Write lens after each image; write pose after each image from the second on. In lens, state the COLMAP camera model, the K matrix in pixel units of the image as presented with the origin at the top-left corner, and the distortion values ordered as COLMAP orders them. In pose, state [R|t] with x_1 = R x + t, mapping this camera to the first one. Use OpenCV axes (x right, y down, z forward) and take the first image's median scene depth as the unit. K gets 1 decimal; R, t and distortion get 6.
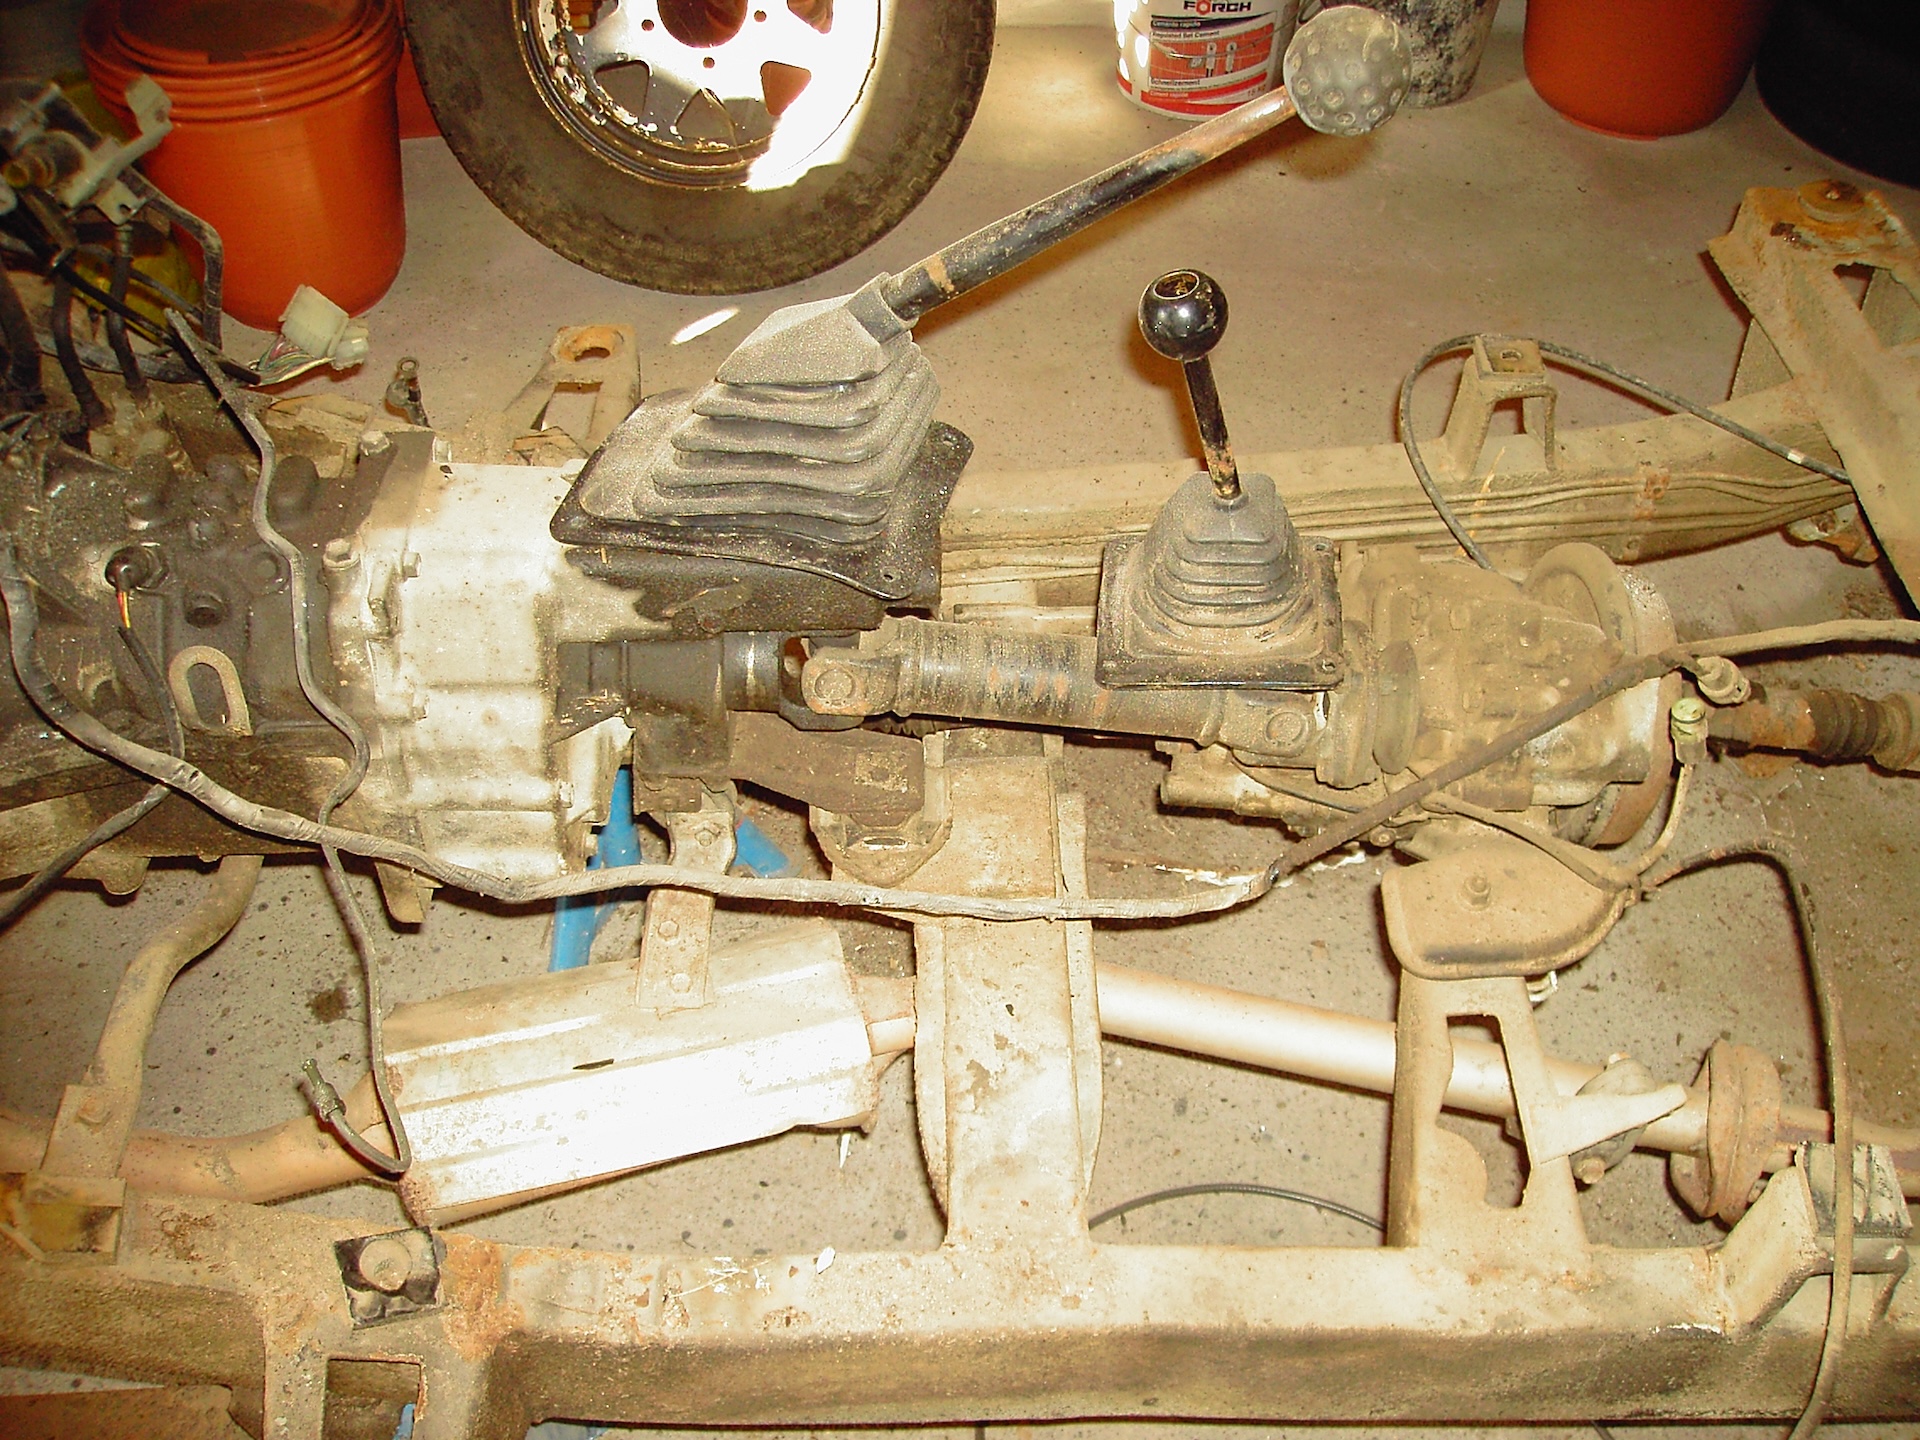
lens RADIAL K [[1871.9, 0, 984.9], [0, 1871.9, 797.8], [0, 0, 1]] dist [-0.164089, 0.141780]
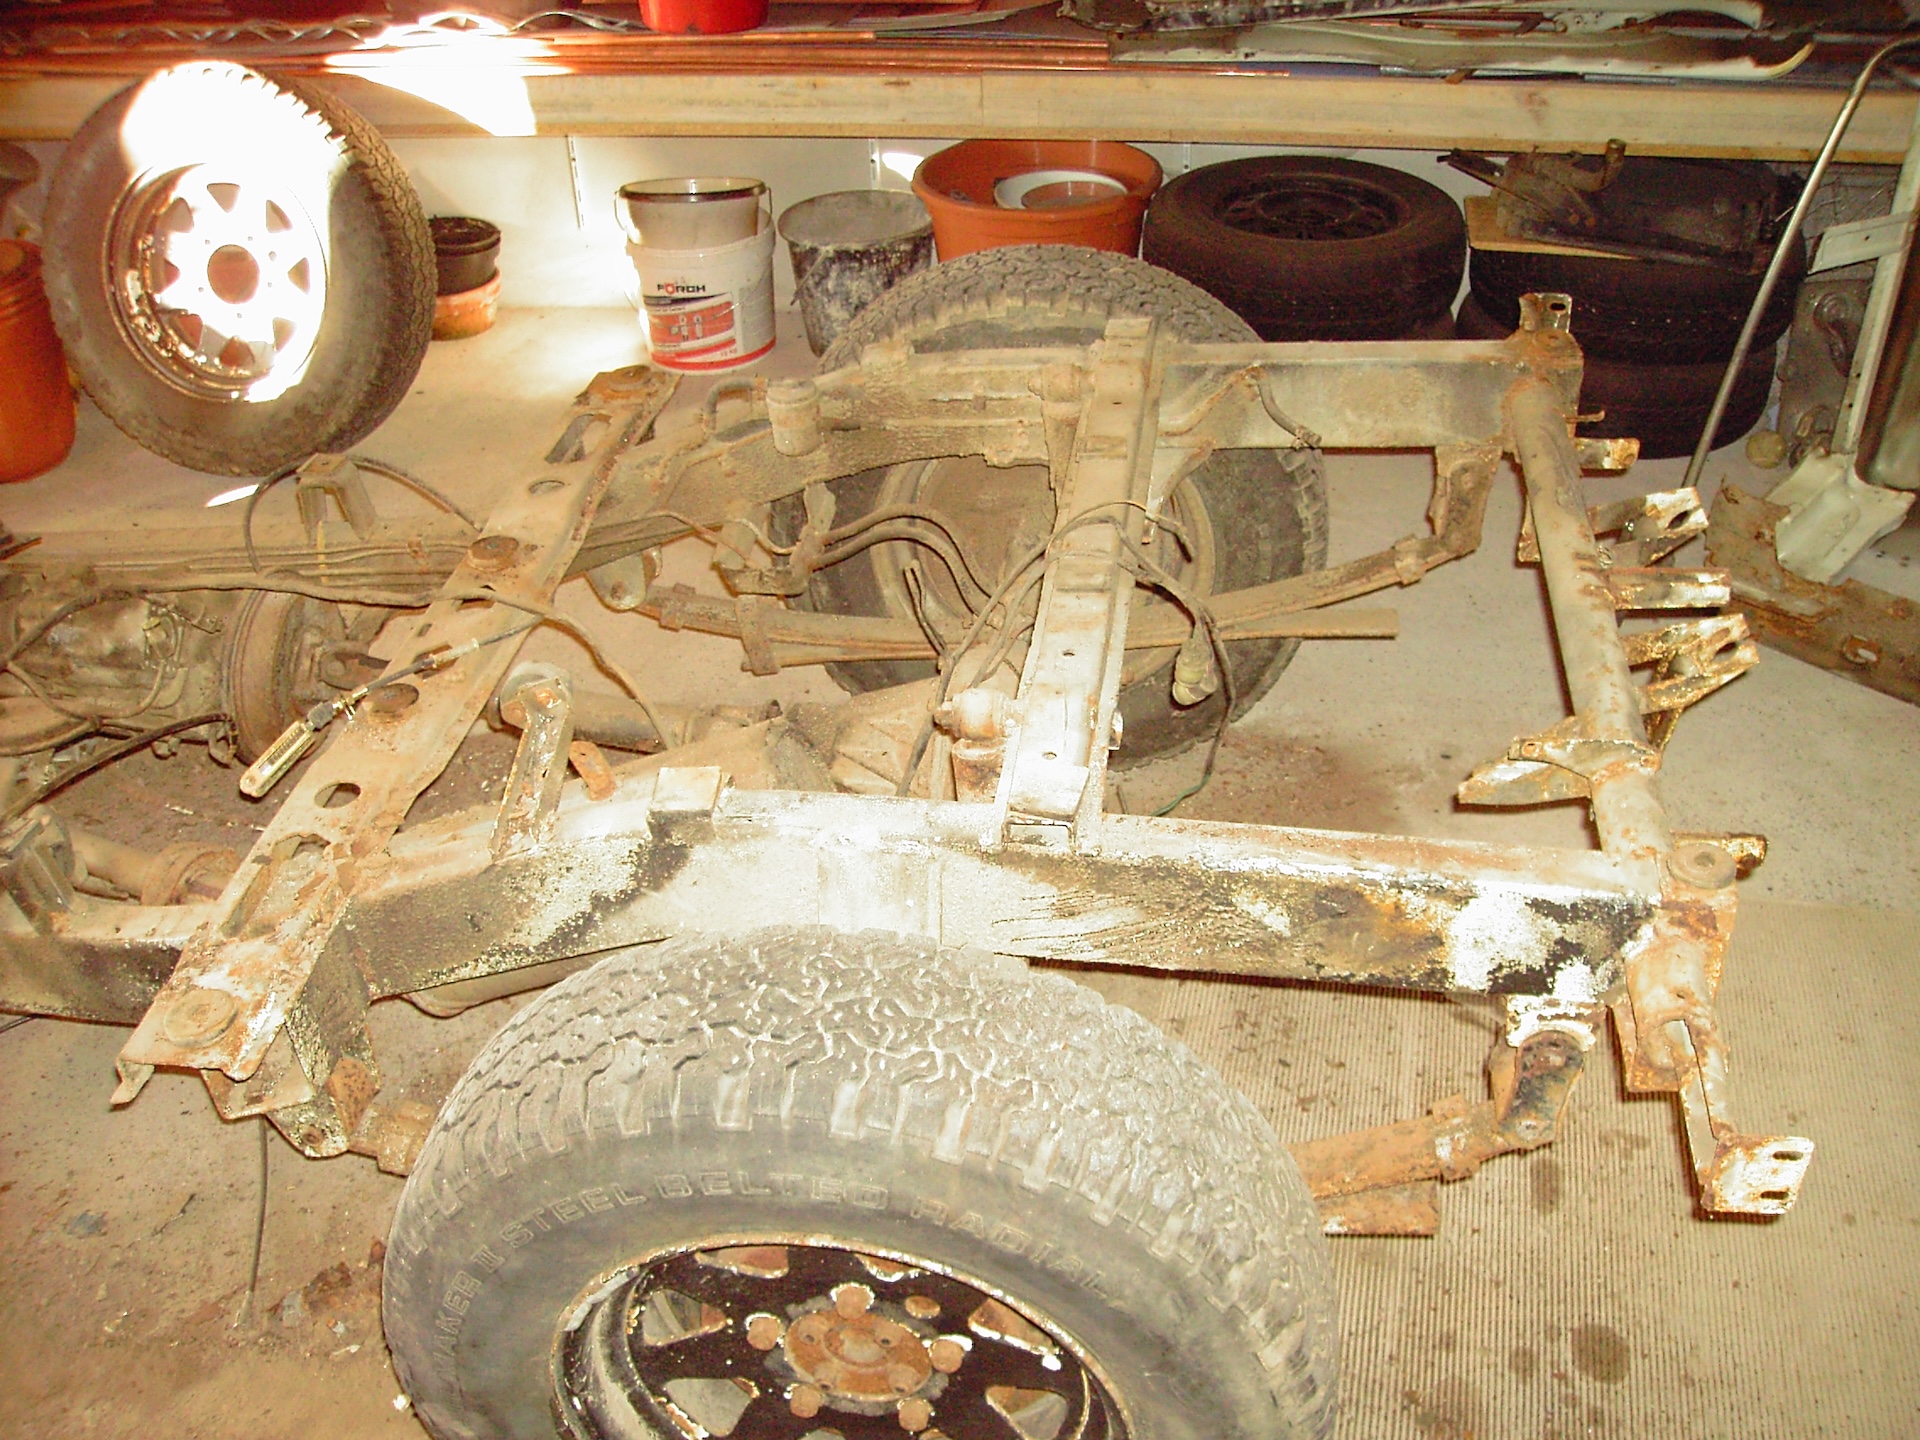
lens RADIAL K [[1871.9, 0, 984.9], [0, 1871.9, 797.8], [0, 0, 1]] dist [-0.164089, 0.141780]
pose [[0.984664, 0.067990, -0.160666, 0.690696], [-0.094557, 0.981921, -0.163981, 0.153670], [0.146612, 0.176658, 0.973292, -0.250572]]
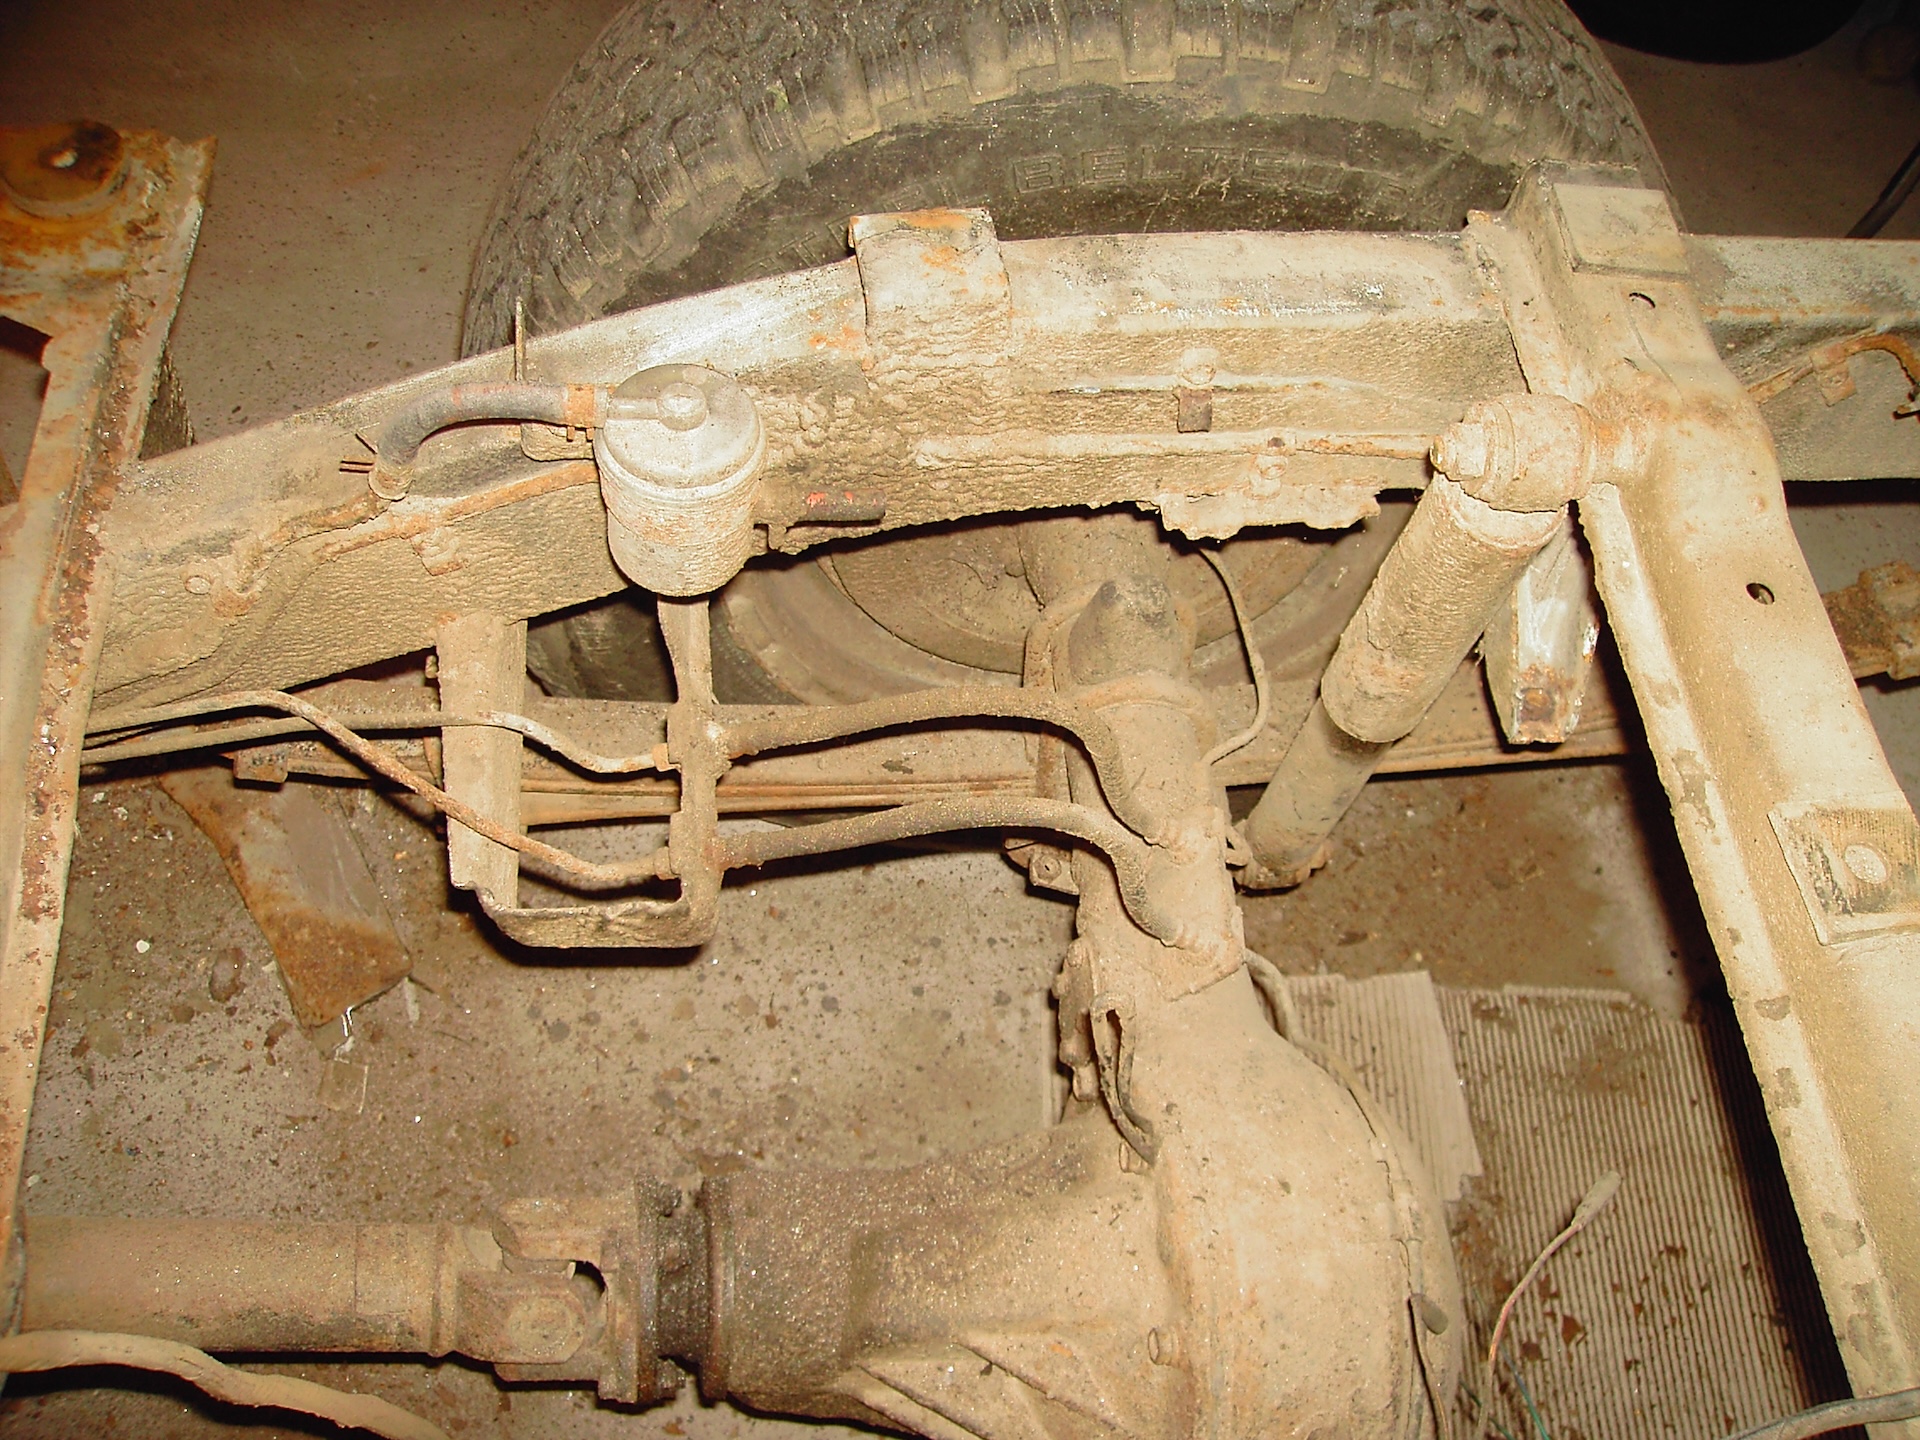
lens RADIAL K [[1871.9, 0, 984.9], [0, 1871.9, 797.8], [0, 0, 1]] dist [-0.164089, 0.141780]
pose [[0.987381, 0.021665, 0.156876, 0.444413], [-0.050289, 0.982221, 0.180868, -0.174502], [-0.150168, -0.186474, 0.970915, 0.278091]]
